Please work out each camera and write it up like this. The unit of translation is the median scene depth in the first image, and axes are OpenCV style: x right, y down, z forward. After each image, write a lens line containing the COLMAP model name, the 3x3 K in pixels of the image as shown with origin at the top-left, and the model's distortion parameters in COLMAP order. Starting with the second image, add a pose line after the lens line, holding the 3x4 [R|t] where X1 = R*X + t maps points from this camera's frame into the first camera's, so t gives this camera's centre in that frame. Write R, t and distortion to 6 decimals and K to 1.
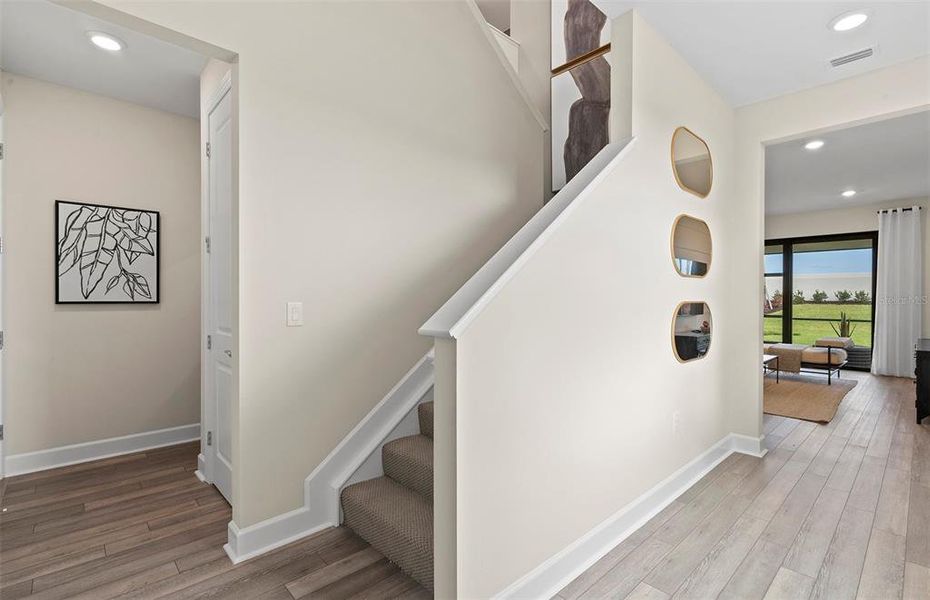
lens RADIAL K [[426.5, 0, 465.5], [0, 426.5, 299.0], [0, 0, 1]] dist [0.002035, 0.000364]
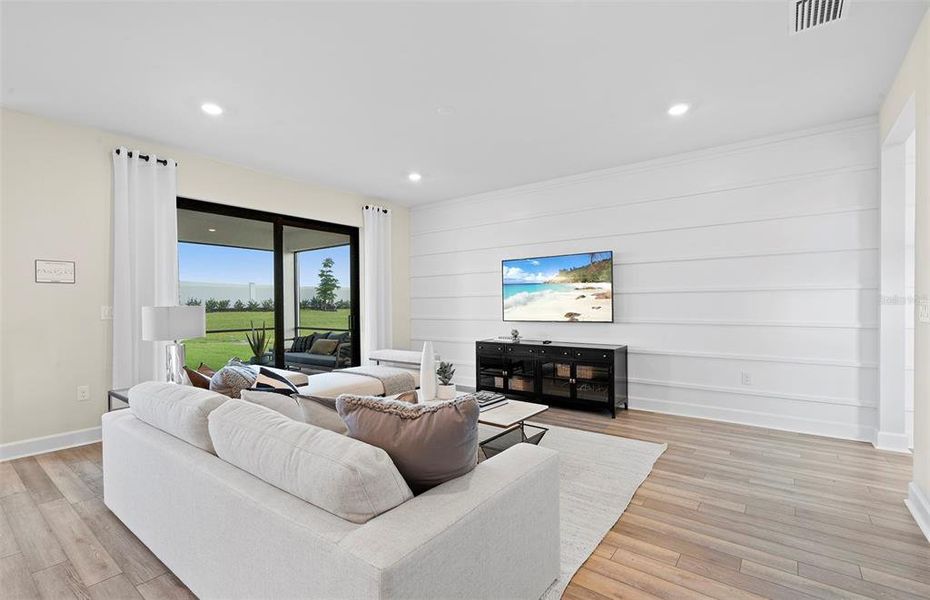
lens RADIAL K [[426.5, 0, 458.3], [0, 426.5, 303.9], [0, 0, 1]] dist [0.002035, 0.000364]
pose [[-0.151988, -0.001122, 0.988382, 0.044670], [0.015108, 0.999880, 0.003458, 0.000612], [-0.988267, 0.015458, -0.151953, 0.923197]]
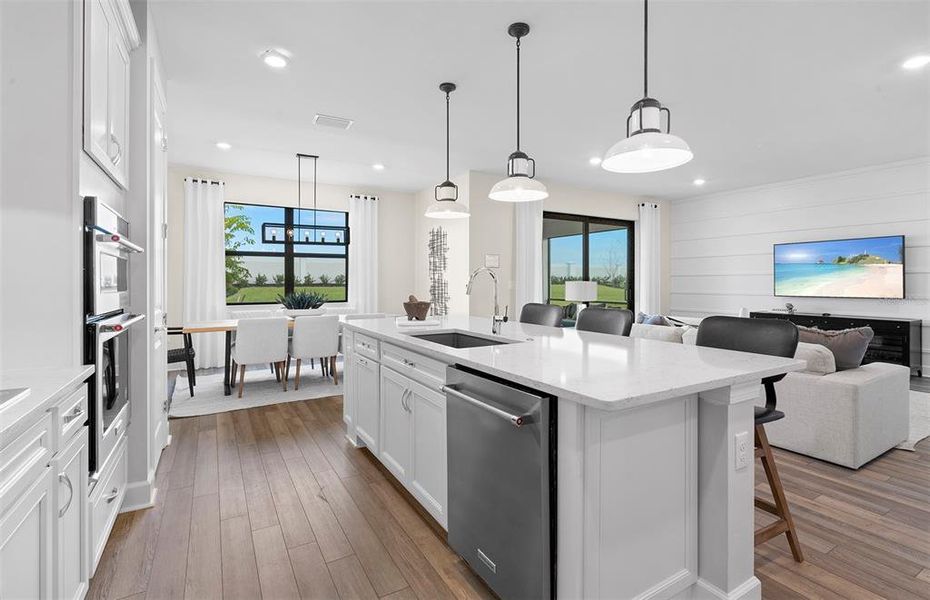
lens RADIAL K [[426.5, 0, 457.4], [0, 426.5, 281.7], [0, 0, 1]] dist [0.002035, 0.000364]
pose [[0.229857, -0.004565, 0.973214, -0.262324], [0.006962, 0.999971, 0.003046, -0.002110], [-0.973200, 0.006075, 0.229882, 1.190983]]
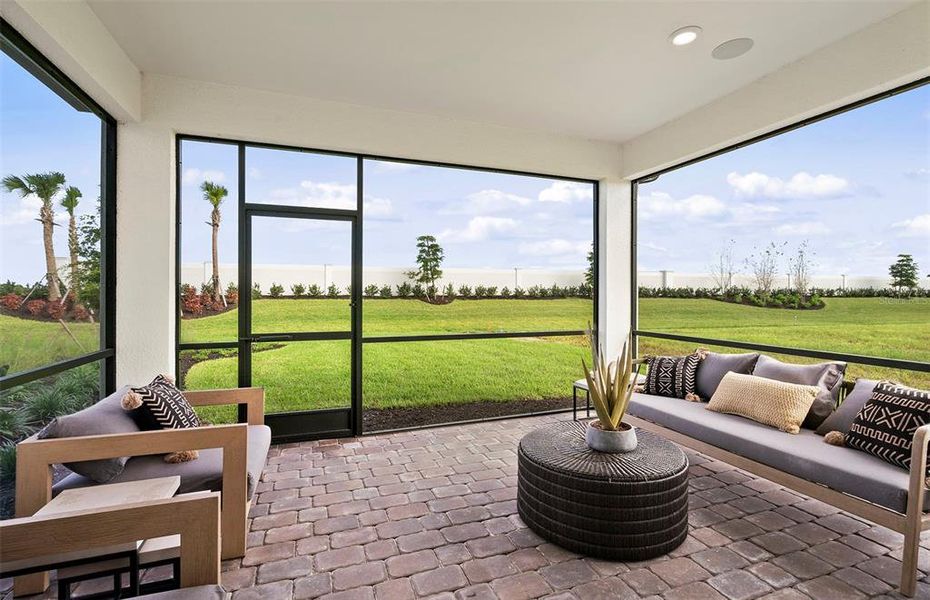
lens RADIAL K [[426.5, 0, 462.2], [0, 426.5, 298.3], [0, 0, 1]] dist [0.002035, 0.000364]
pose [[0.401855, -0.010325, 0.915645, 0.719810], [0.003627, 0.999947, 0.009684, 0.012513], [-0.915696, -0.000571, 0.401871, 1.191493]]
